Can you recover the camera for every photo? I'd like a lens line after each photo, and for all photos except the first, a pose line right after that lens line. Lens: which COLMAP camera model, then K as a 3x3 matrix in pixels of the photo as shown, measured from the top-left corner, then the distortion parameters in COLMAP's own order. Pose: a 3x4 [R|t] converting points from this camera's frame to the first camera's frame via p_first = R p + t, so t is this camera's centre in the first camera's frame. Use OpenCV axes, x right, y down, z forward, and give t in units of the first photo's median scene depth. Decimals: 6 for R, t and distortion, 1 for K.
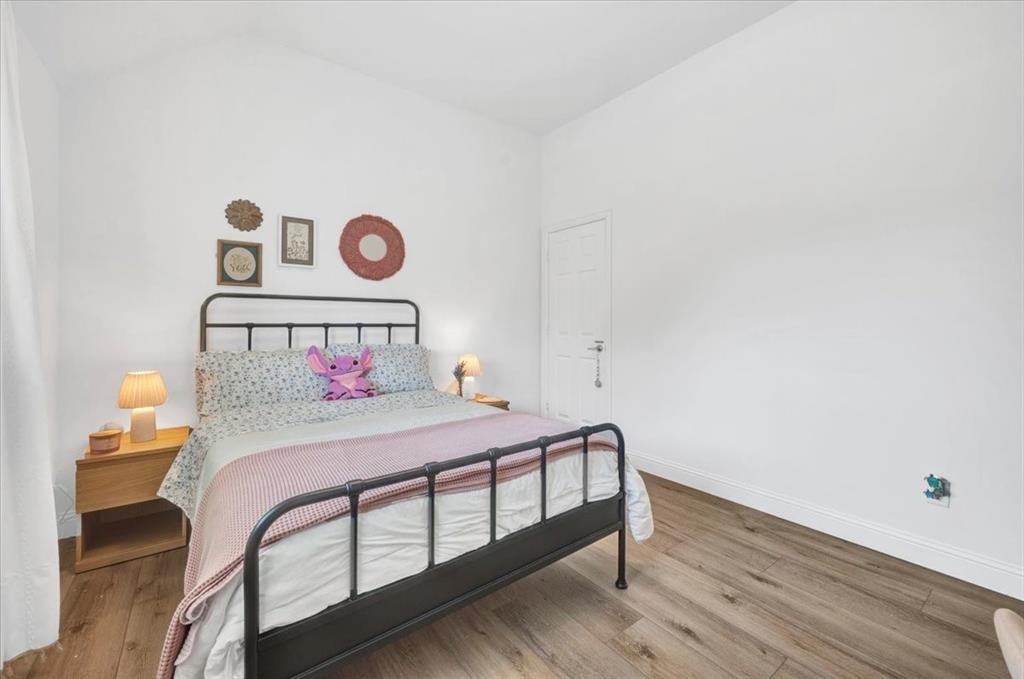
lens RADIAL K [[403.9, 0, 510.5], [0, 403.9, 318.4], [0, 0, 1]] dist [-0.001725, -0.000145]
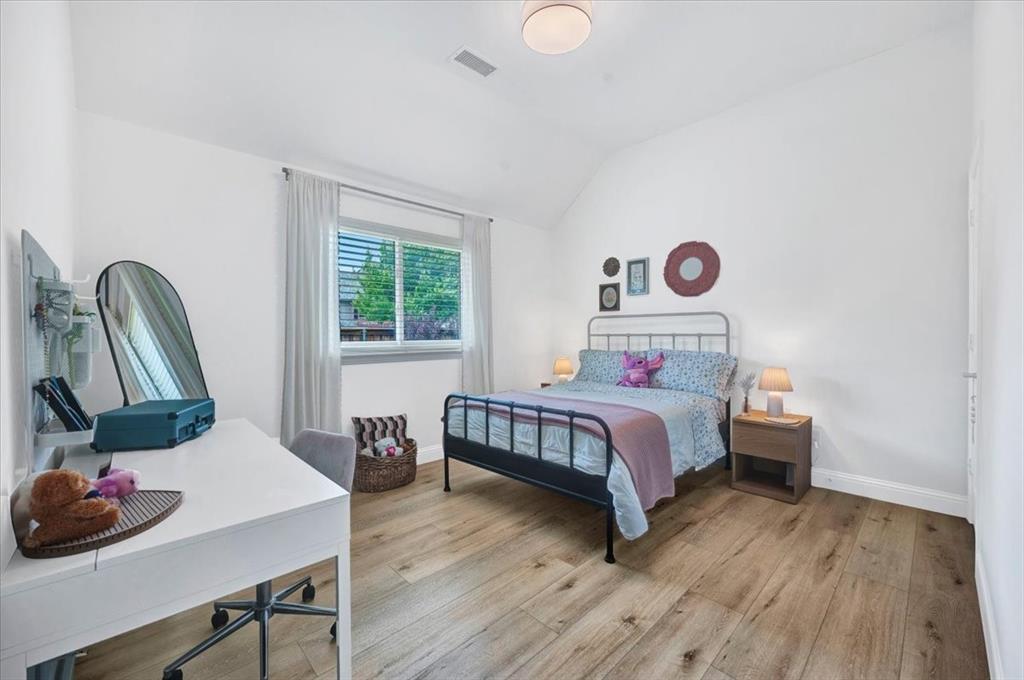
lens RADIAL K [[407.0, 0, 511.0], [0, 407.0, 334.4], [0, 0, 1]] dist [-0.001044, -0.000110]
pose [[0.142916, -0.001174, -0.989734, 0.928743], [0.017816, 0.999840, 0.001387, 0.005464], [0.989574, -0.017831, 0.142914, 0.377536]]
